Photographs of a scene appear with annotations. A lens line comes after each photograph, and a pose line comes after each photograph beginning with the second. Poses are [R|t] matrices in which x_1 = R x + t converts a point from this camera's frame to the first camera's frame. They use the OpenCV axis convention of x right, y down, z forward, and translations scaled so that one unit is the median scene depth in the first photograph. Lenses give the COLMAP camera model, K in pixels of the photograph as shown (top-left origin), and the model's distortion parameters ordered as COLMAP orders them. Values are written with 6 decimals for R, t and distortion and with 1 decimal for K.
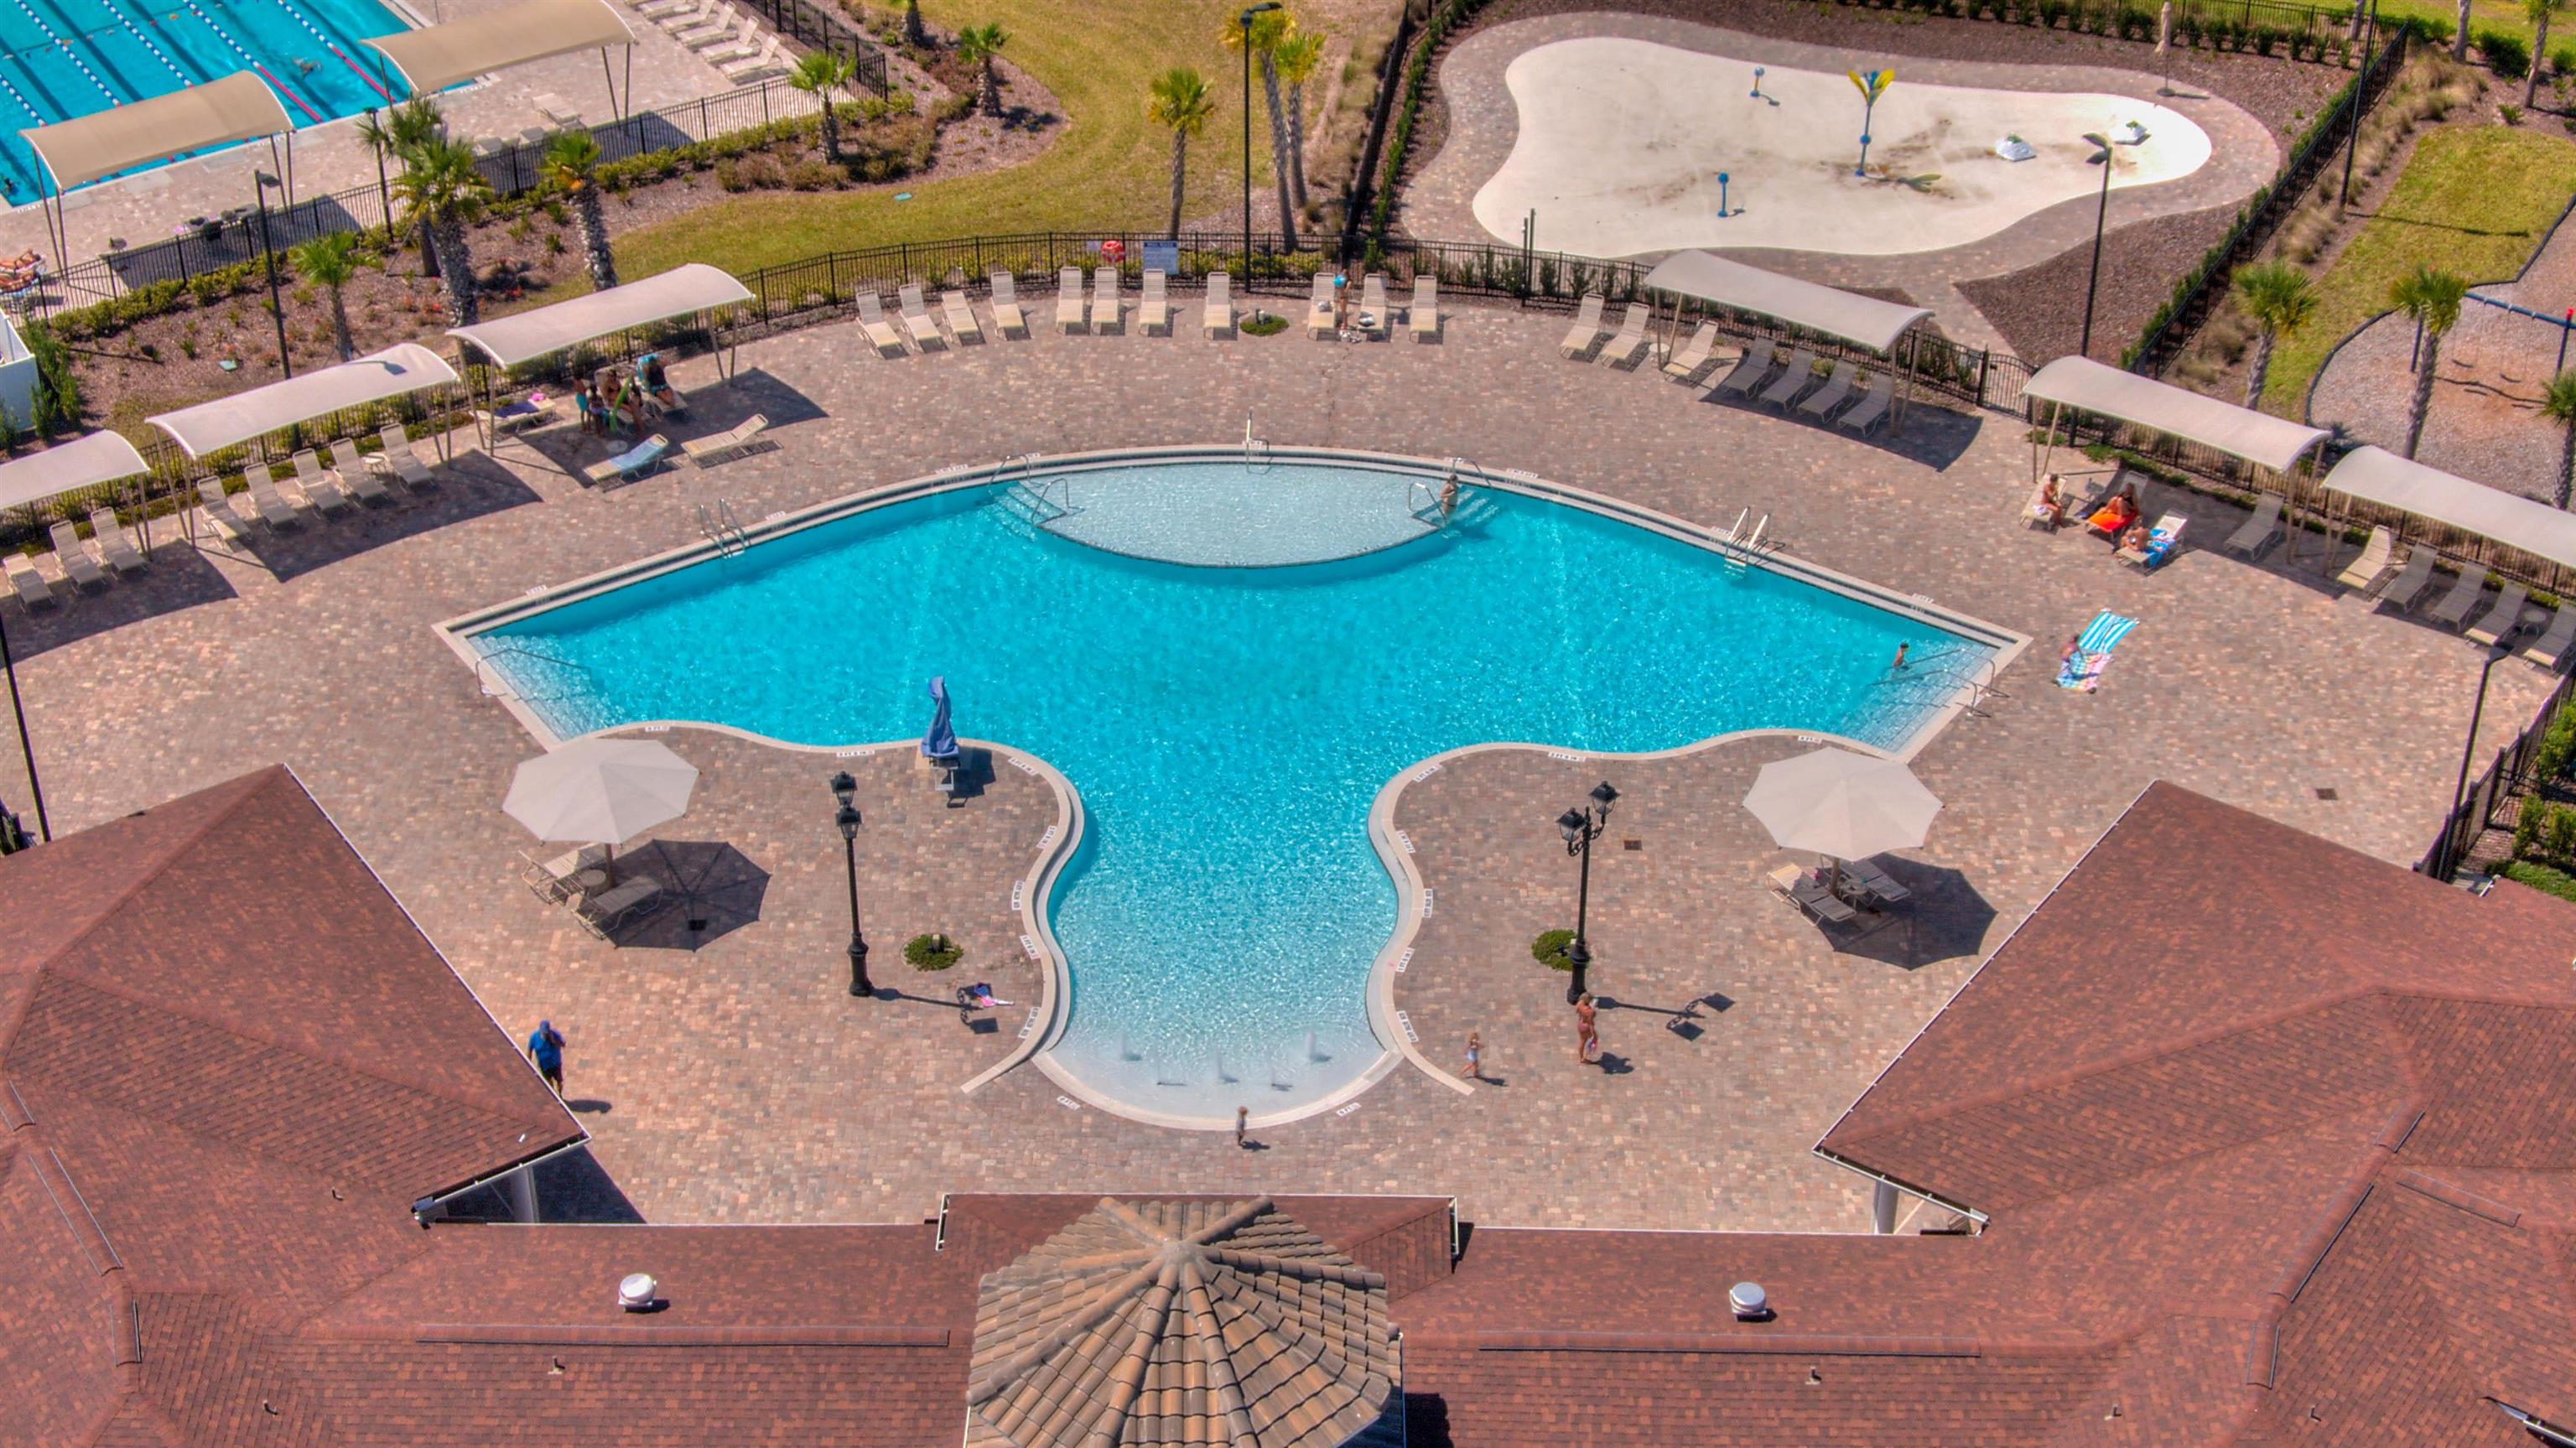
lens RADIAL K [[3621.5, 0, 1290.9], [0, 3621.5, 723.4], [0, 0, 1]] dist [0.333079, -2.503799]
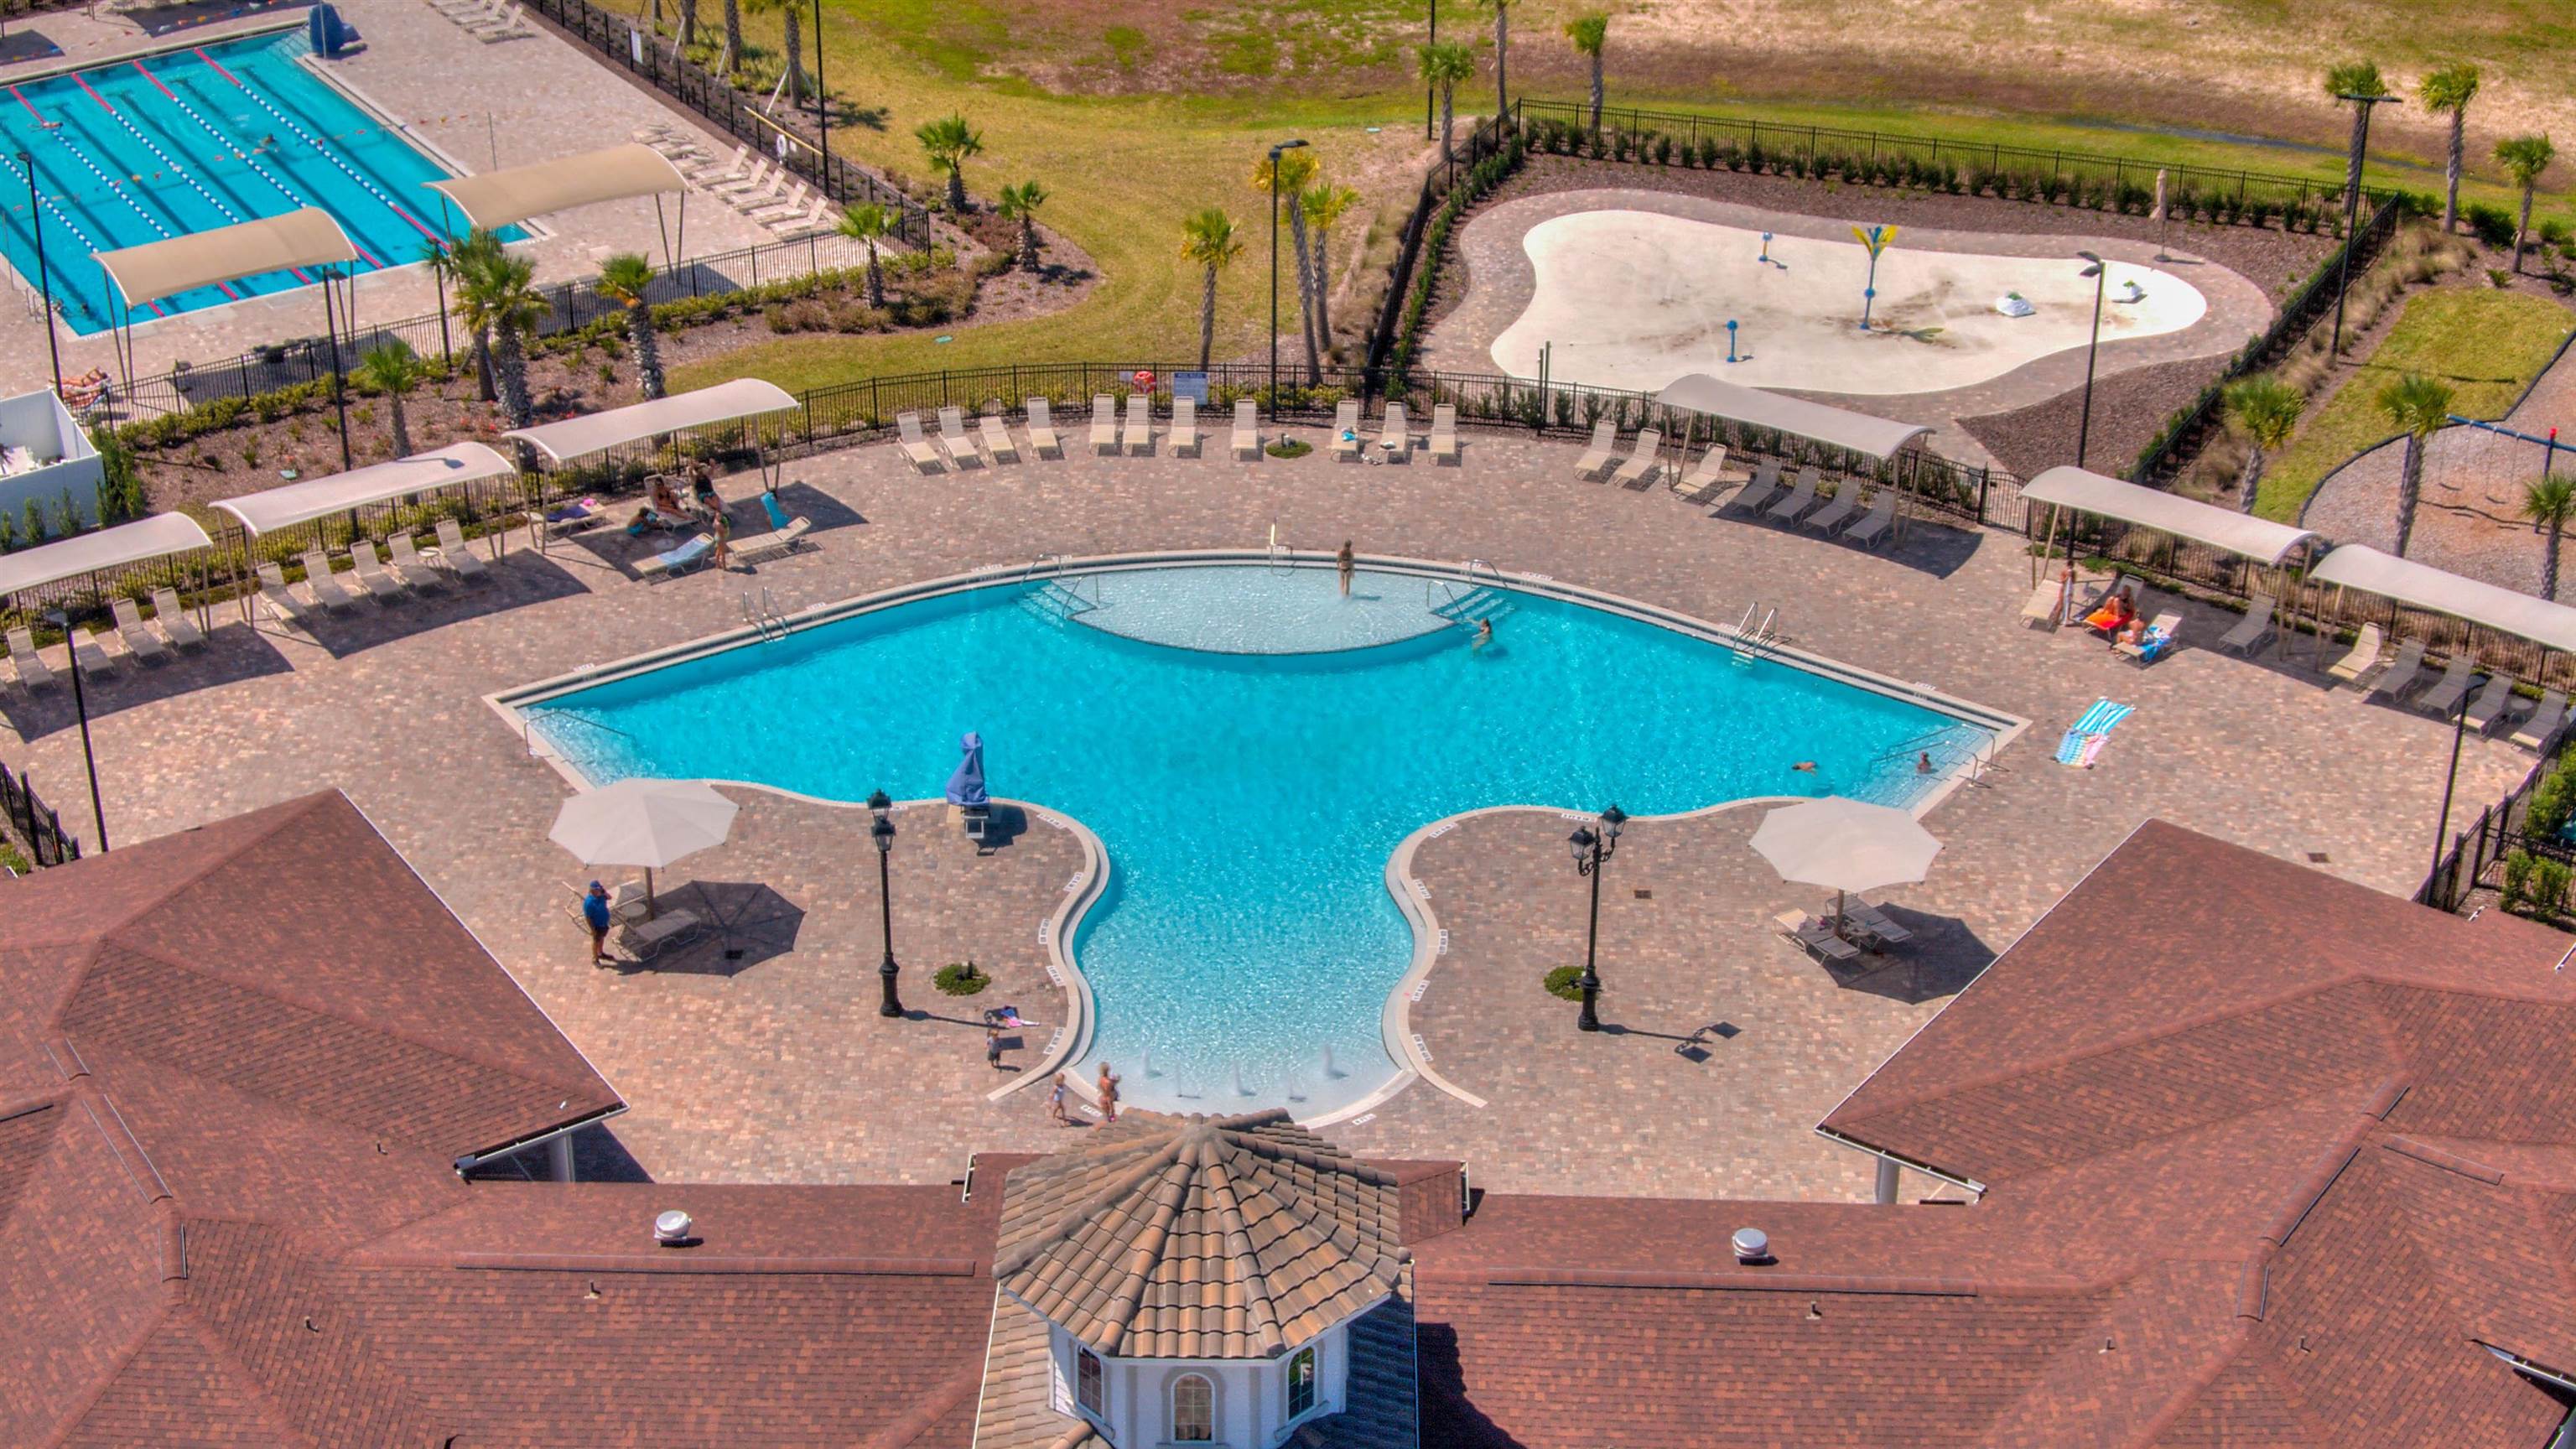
lens RADIAL K [[3621.7, 0, 1290.9], [0, 3621.7, 723.9], [0, 0, 1]] dist [0.333079, -2.503799]
pose [[0.999942, 0.008163, -0.006988, 0.001191], [-0.008797, 0.995326, -0.096166, 0.079874], [0.006170, 0.096222, 0.995341, -0.027511]]
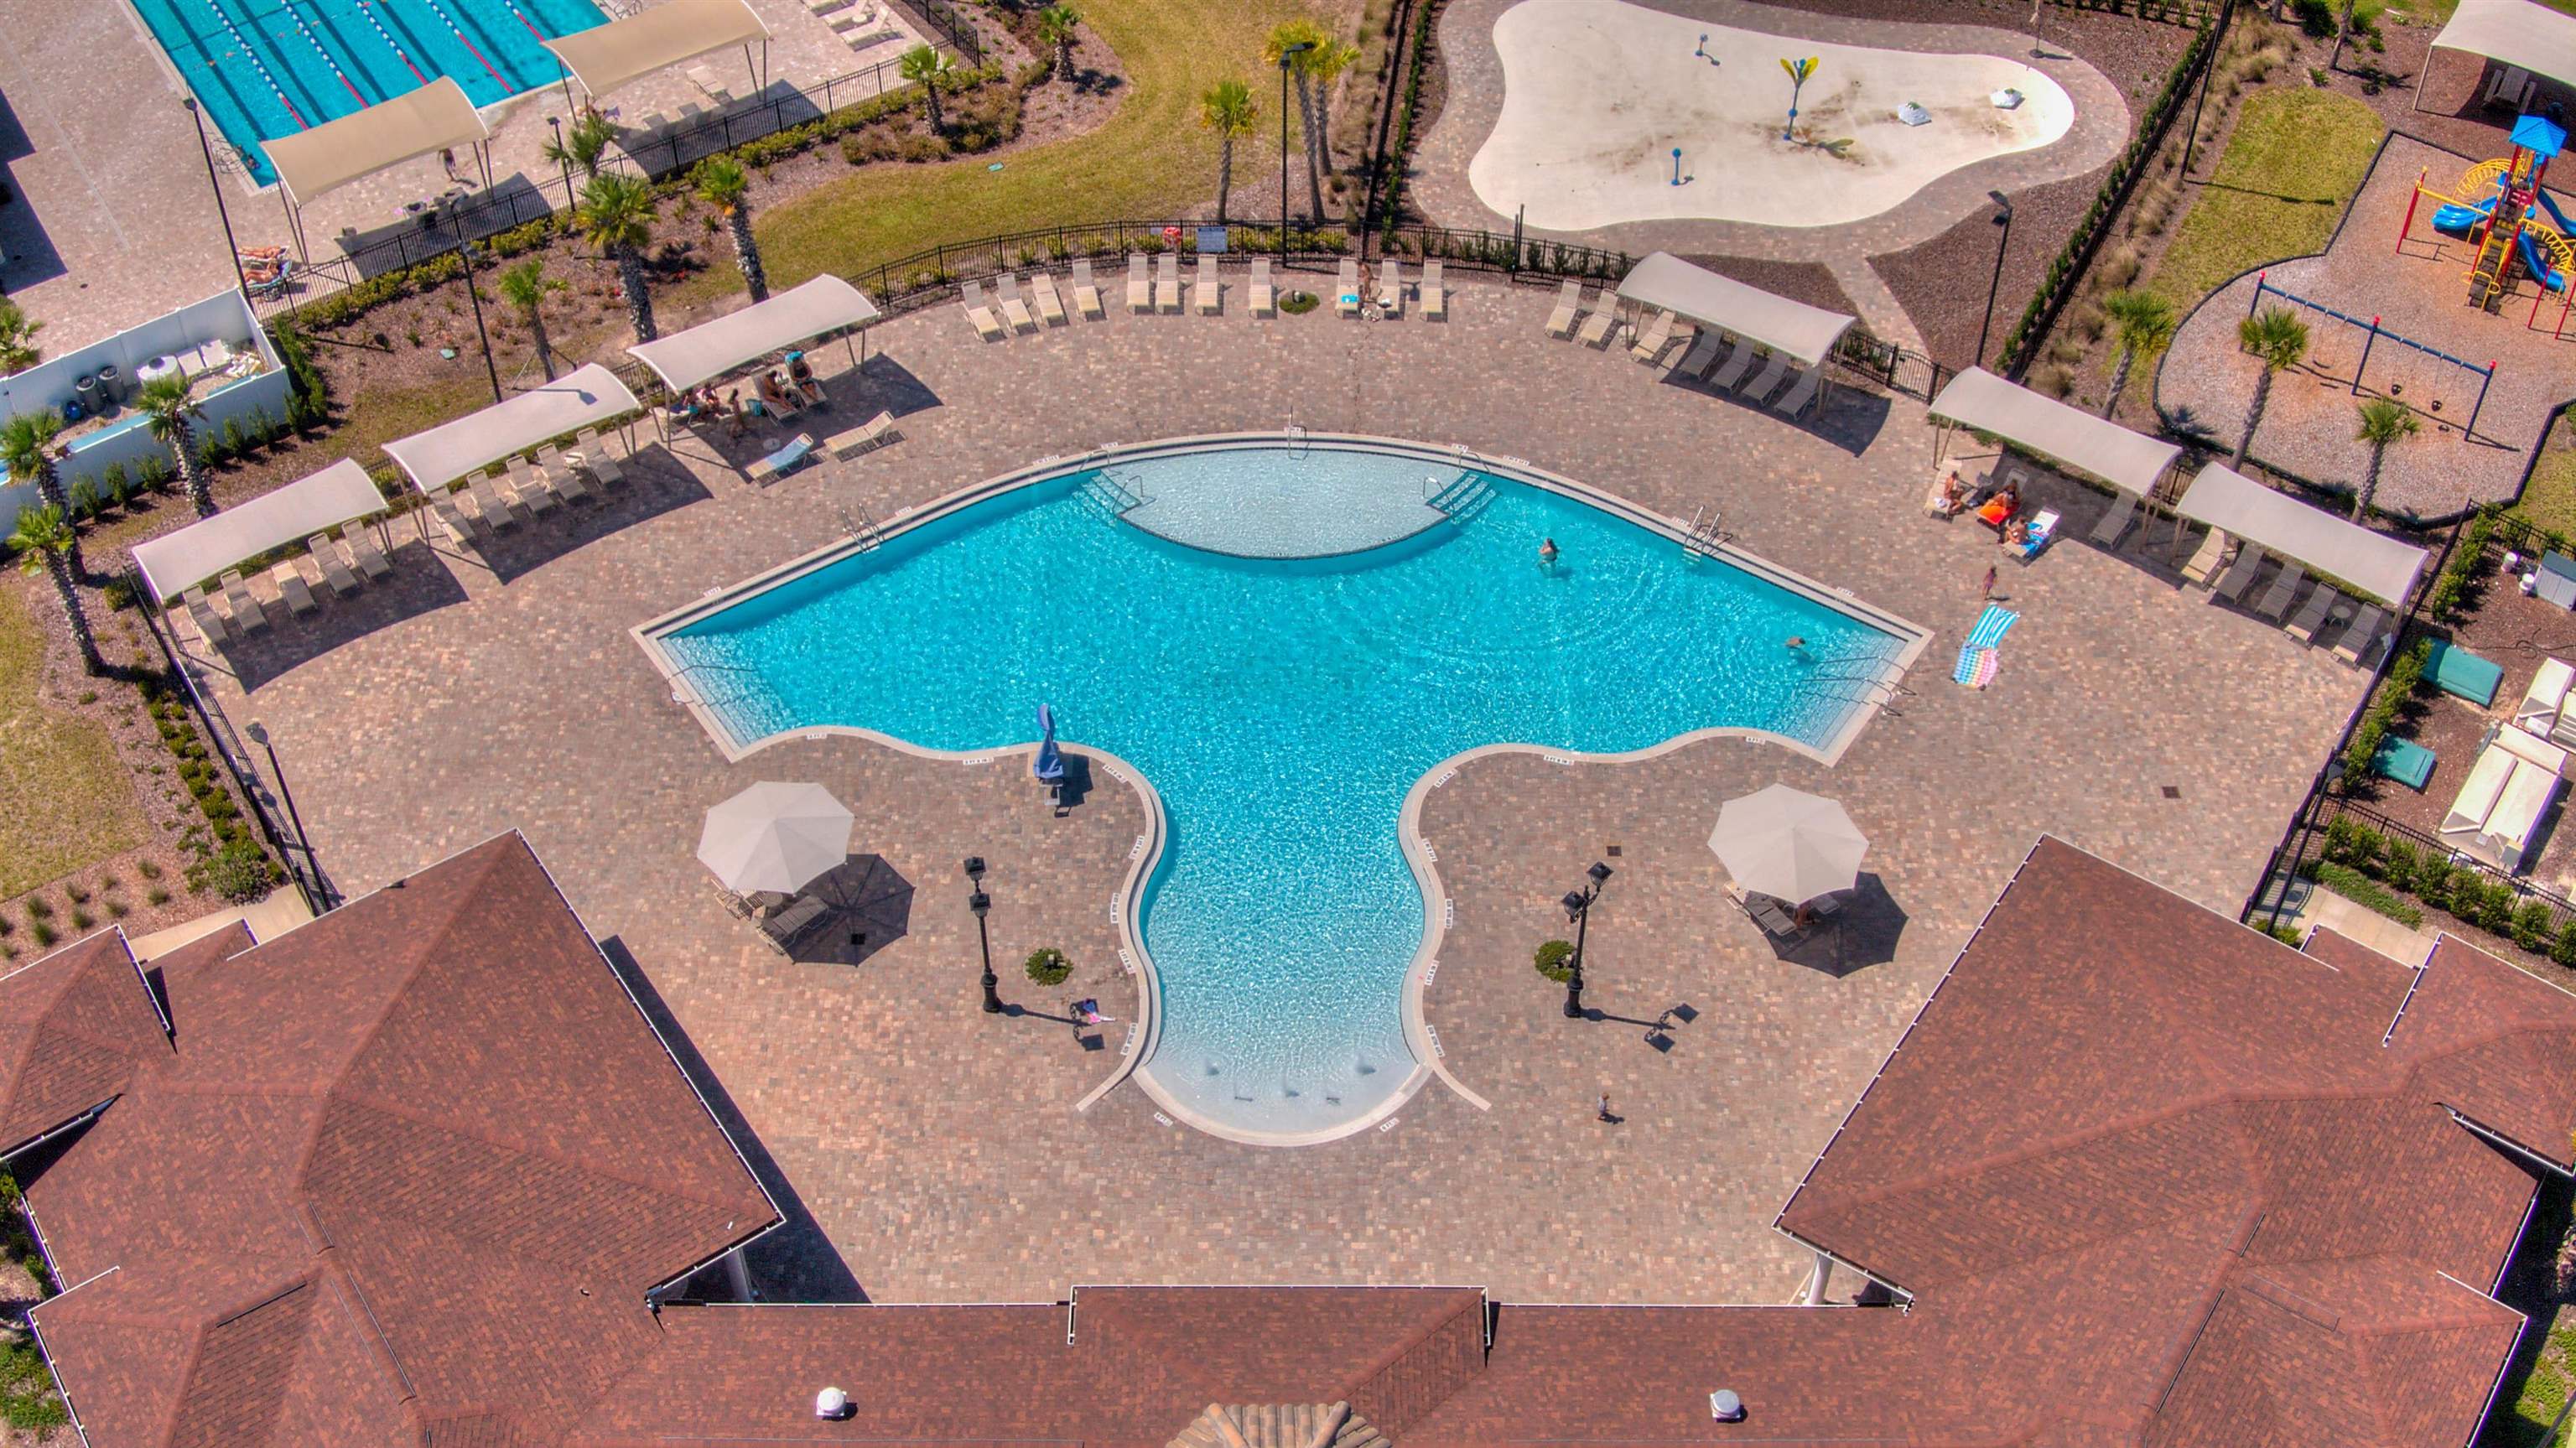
lens RADIAL K [[2716.9, 0, 1288.0], [0, 2716.9, 724.0], [0, 0, 1]] dist [0.104263, -0.851347]
pose [[0.999971, -0.005796, 0.004984, -0.019213], [0.004655, 0.978884, 0.204366, -0.184763], [-0.006064, -0.204336, 0.978882, 0.101261]]
